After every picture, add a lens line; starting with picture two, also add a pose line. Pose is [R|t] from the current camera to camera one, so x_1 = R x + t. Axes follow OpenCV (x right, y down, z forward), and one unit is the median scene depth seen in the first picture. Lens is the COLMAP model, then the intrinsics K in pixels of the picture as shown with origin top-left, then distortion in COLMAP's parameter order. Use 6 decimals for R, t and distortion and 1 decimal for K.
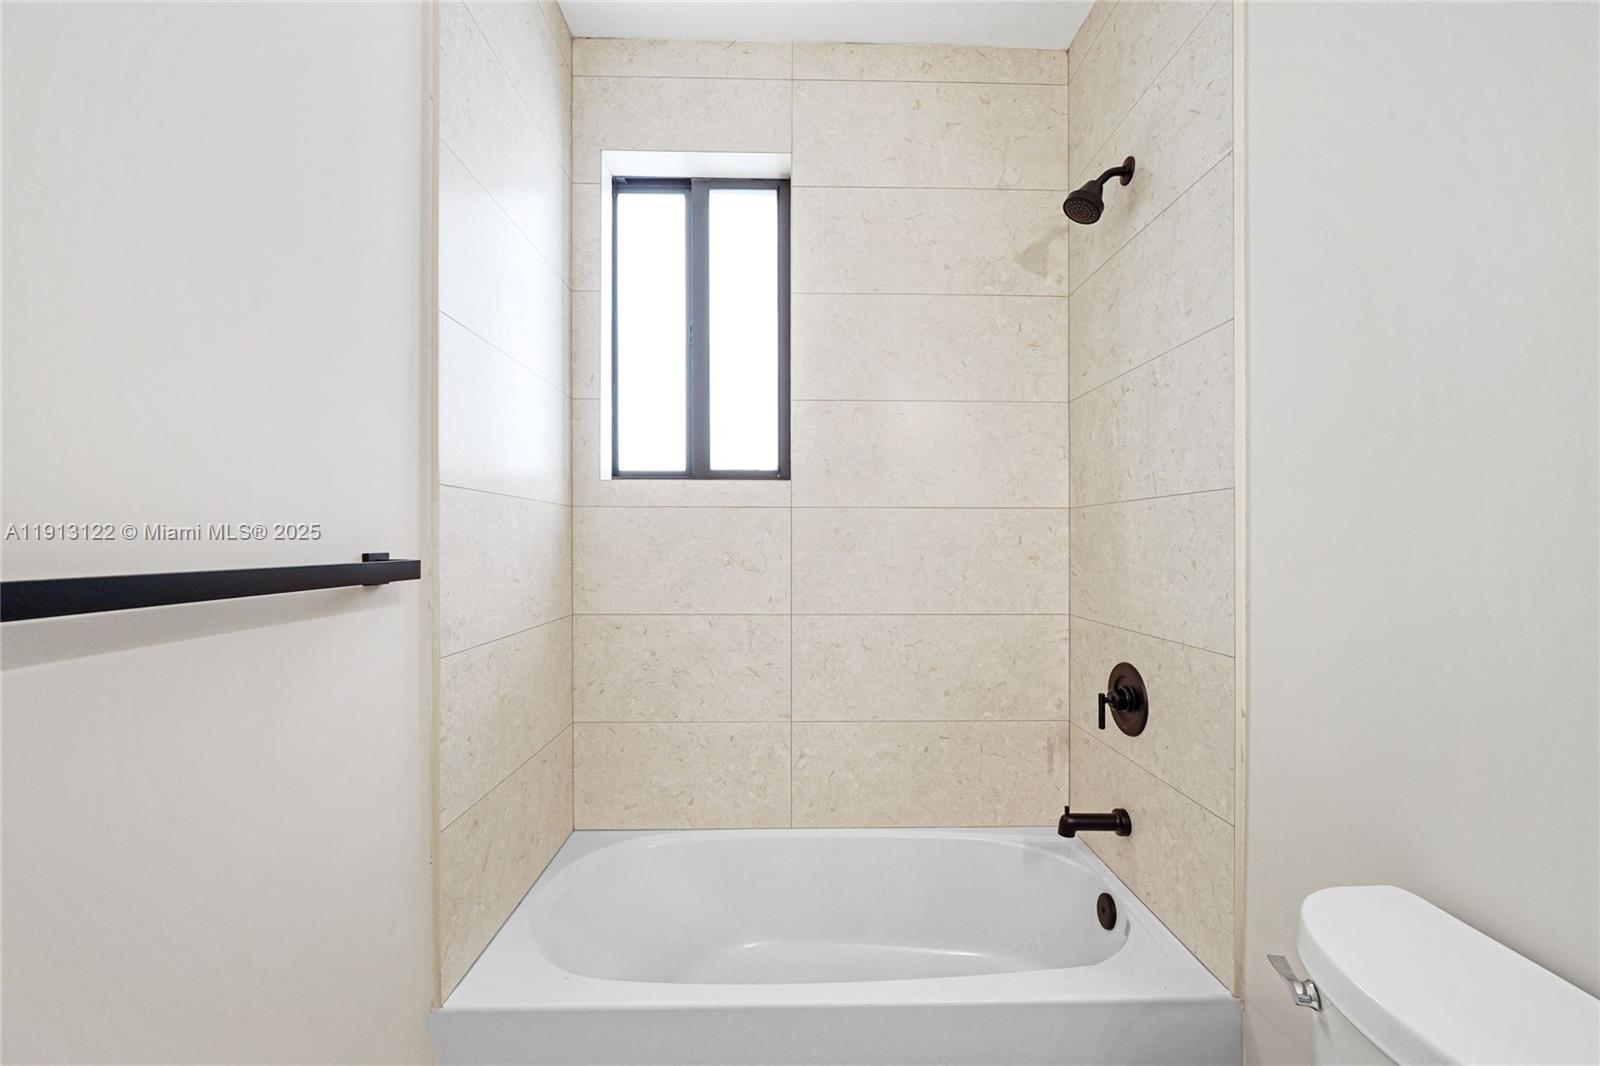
lens RADIAL K [[635.5, 0, 805.8], [0, 635.5, 542.8], [0, 0, 1]] dist [-0.006970, 0.000652]
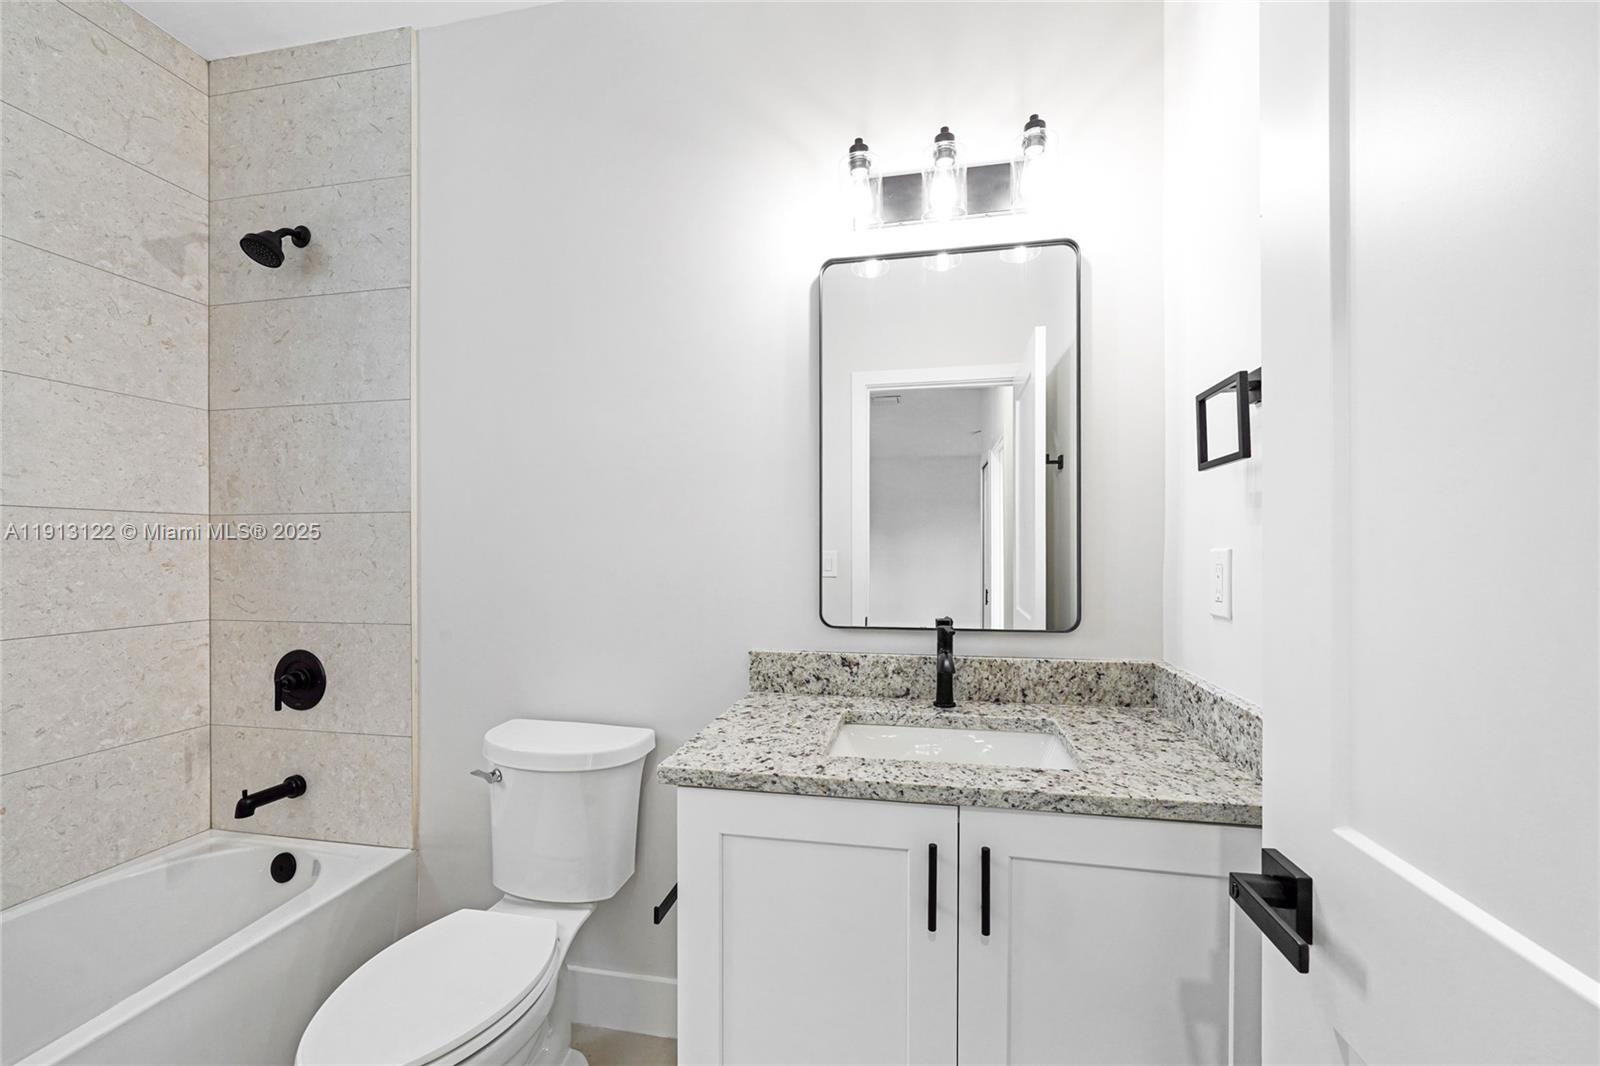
lens RADIAL K [[635.5, 0, 803.8], [0, 635.5, 545.1], [0, 0, 1]] dist [-0.006970, 0.000652]
pose [[0.223698, 0.003010, 0.974654, -0.431237], [0.003340, 0.999987, -0.003854, 0.000685], [-0.974653, 0.004117, 0.223685, -0.183394]]
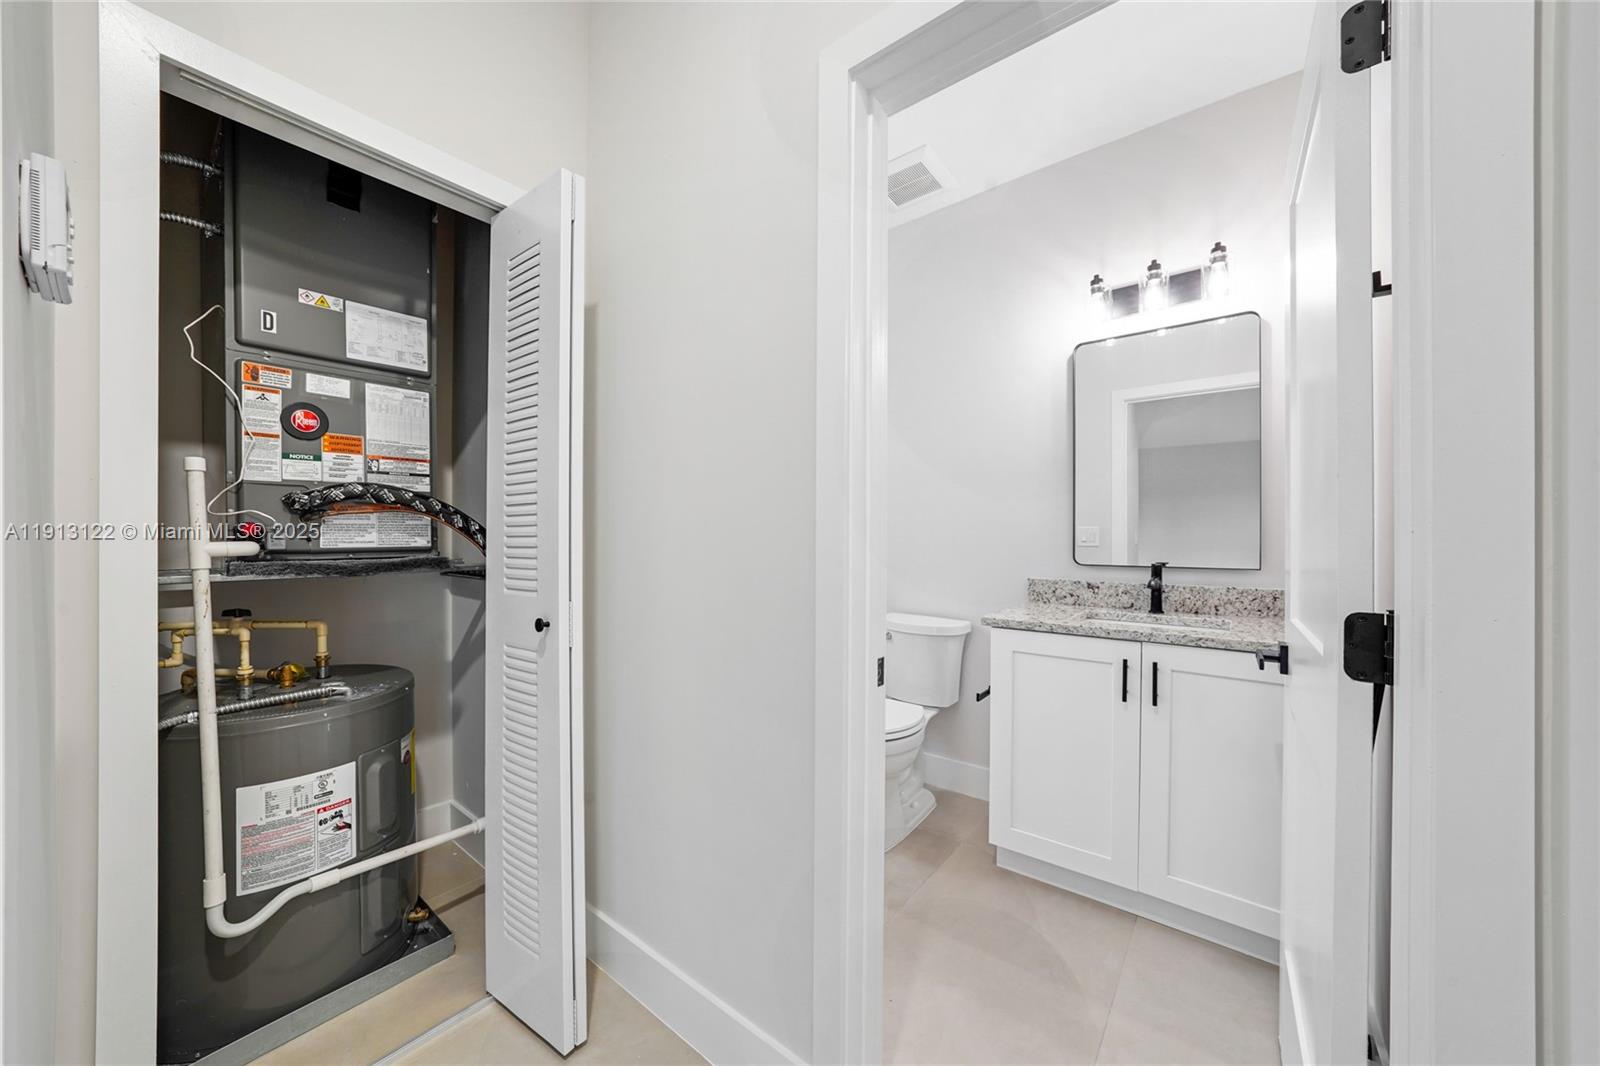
lens RADIAL K [[566.0, 0, 798.0], [0, 566.0, 533.6], [0, 0, 1]] dist [-0.012895, -0.000012]
pose [[0.643875, 0.002331, 0.765127, -1.064497], [0.000344, 0.999994, -0.003336, 0.049645], [-0.765131, 0.002412, 0.643870, -0.389855]]
